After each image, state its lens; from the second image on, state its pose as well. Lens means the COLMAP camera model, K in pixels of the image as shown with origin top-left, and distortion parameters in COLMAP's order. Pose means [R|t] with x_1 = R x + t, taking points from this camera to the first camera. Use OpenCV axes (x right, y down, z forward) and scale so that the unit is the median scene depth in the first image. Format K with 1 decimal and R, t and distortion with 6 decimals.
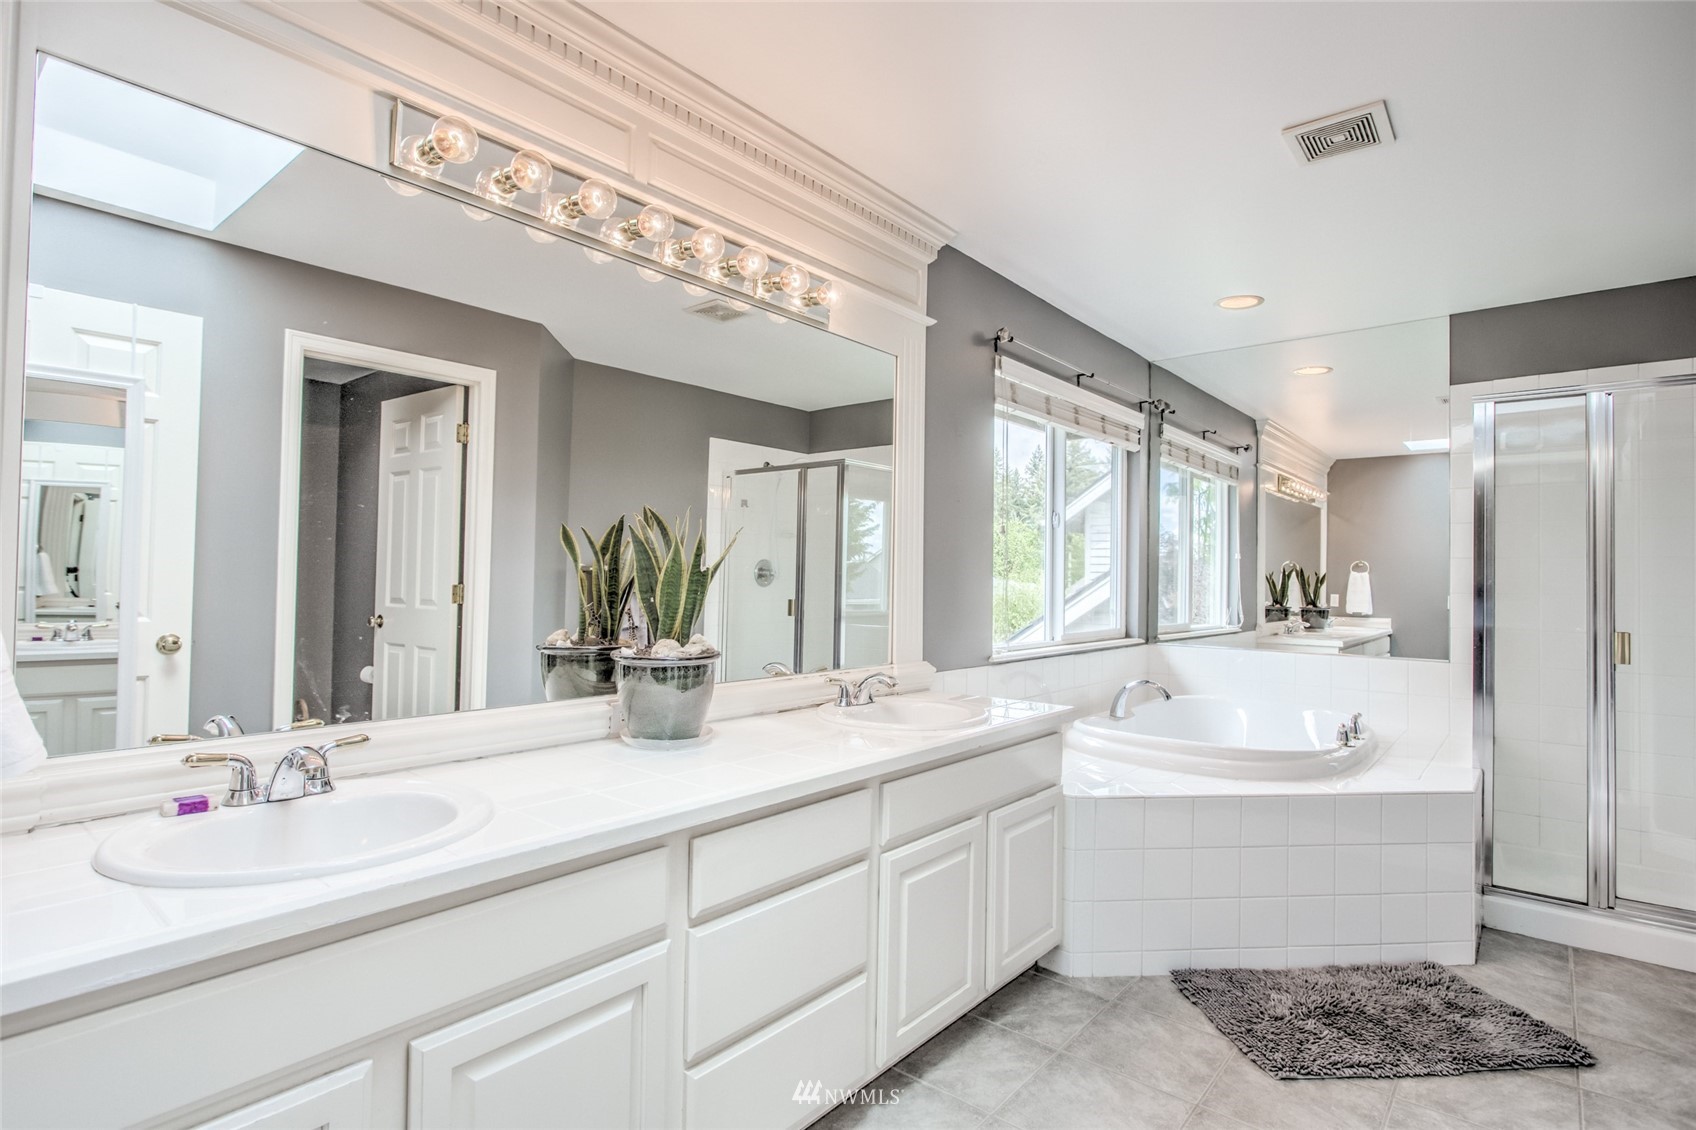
lens RADIAL K [[837.4, 0, 865.1], [0, 837.4, 566.6], [0, 0, 1]] dist [-0.007727, 0.001260]
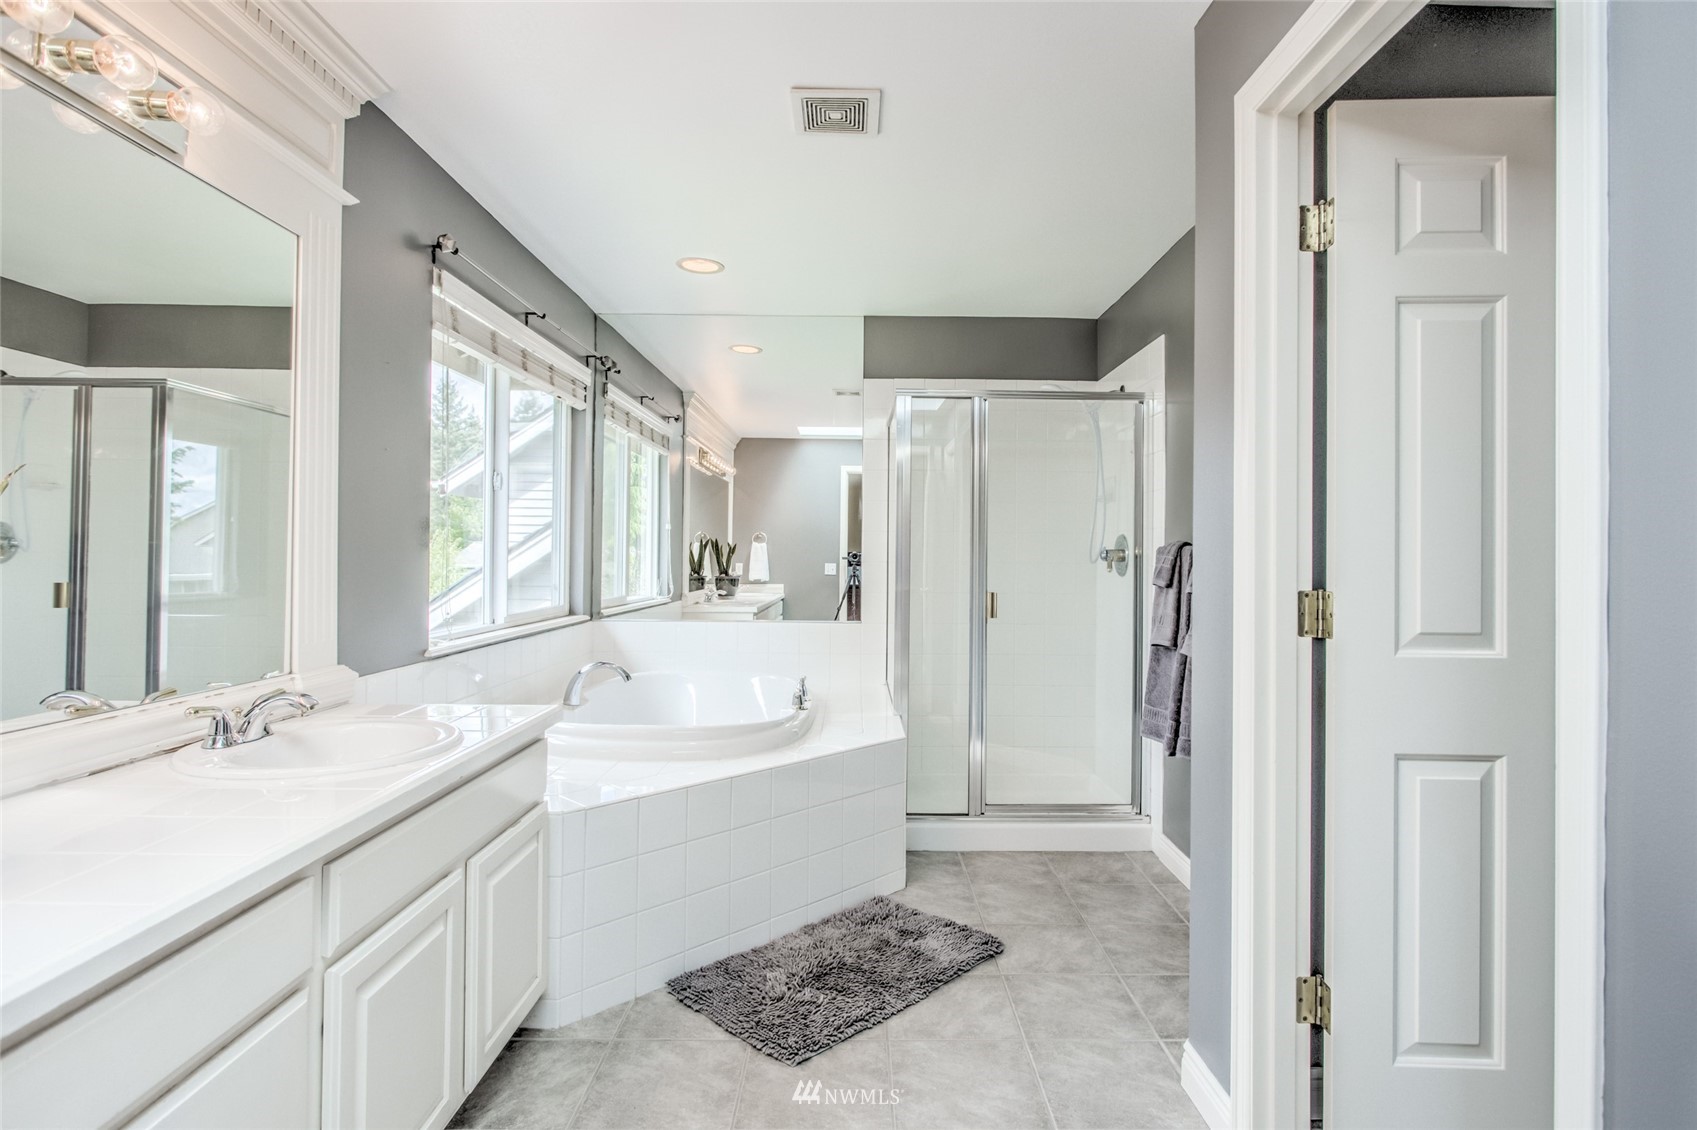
lens RADIAL K [[837.9, 0, 838.1], [0, 837.9, 550.8], [0, 0, 1]] dist [-0.007727, 0.001260]
pose [[0.765960, -0.004902, 0.642869, -0.072315], [-0.006888, 0.999851, 0.015830, -0.001321], [-0.642851, -0.016553, 0.765812, 0.184540]]
